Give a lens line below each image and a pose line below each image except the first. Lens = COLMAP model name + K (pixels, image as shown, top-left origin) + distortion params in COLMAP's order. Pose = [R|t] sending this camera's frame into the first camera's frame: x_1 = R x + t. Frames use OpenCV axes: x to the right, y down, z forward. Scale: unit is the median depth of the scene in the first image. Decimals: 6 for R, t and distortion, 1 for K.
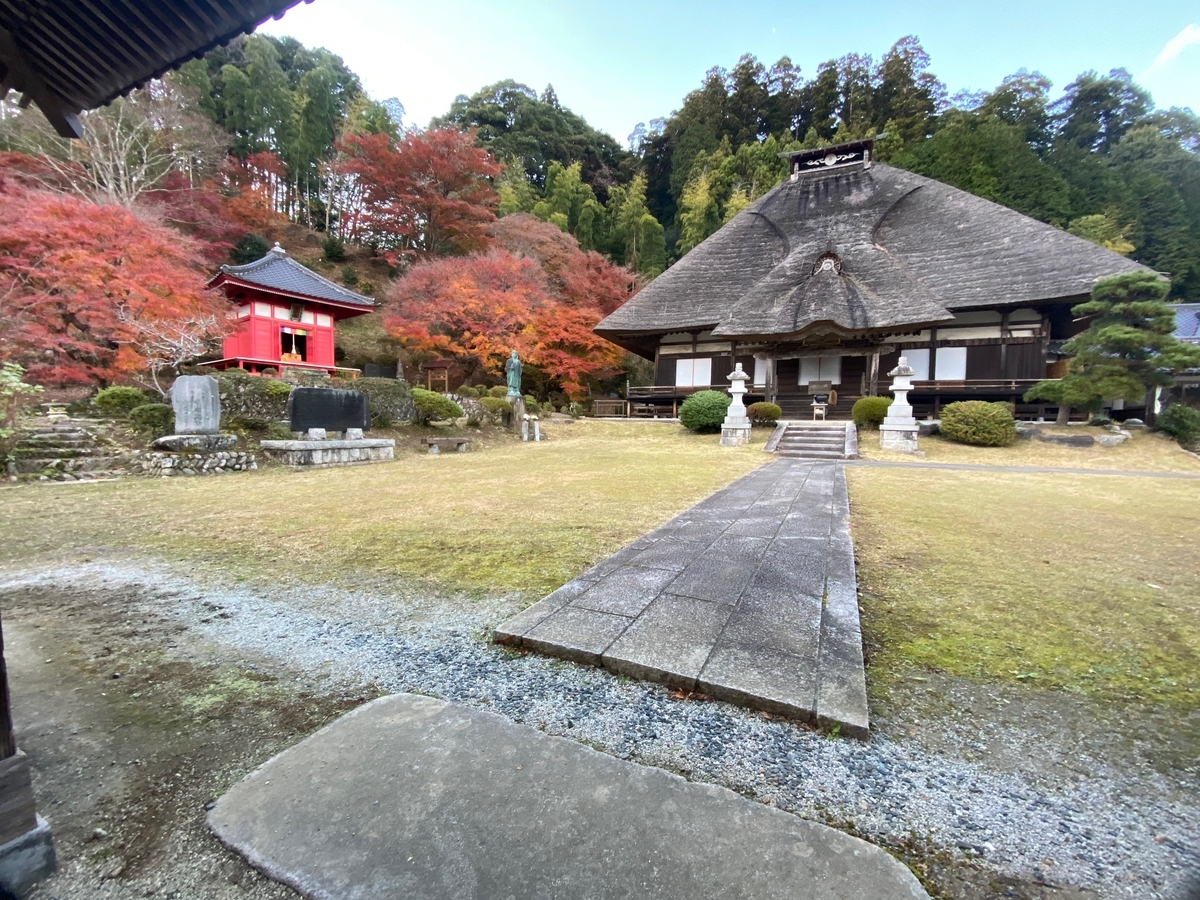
lens RADIAL K [[472.7, 0, 600.0], [0, 472.7, 450.0], [0, 0, 1]] dist [0.000746, 0.000003]
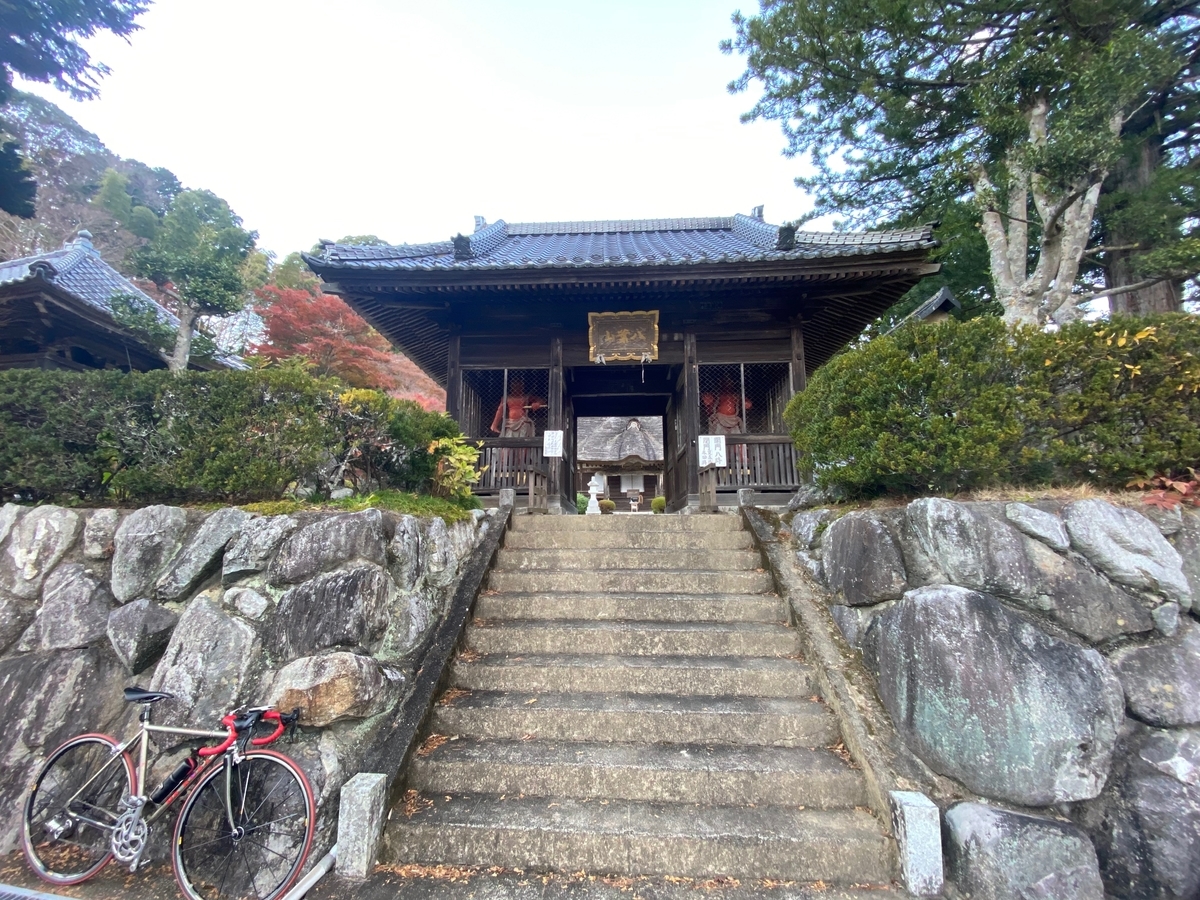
lens RADIAL K [[472.7, 0, 600.0], [0, 472.7, 450.0], [0, 0, 1]] dist [0.000746, 0.000003]
pose [[0.928252, 0.045705, 0.369133, -0.272208], [0.043475, 0.972287, -0.229711, 0.099651], [-0.369402, 0.229278, 0.900541, -0.502661]]
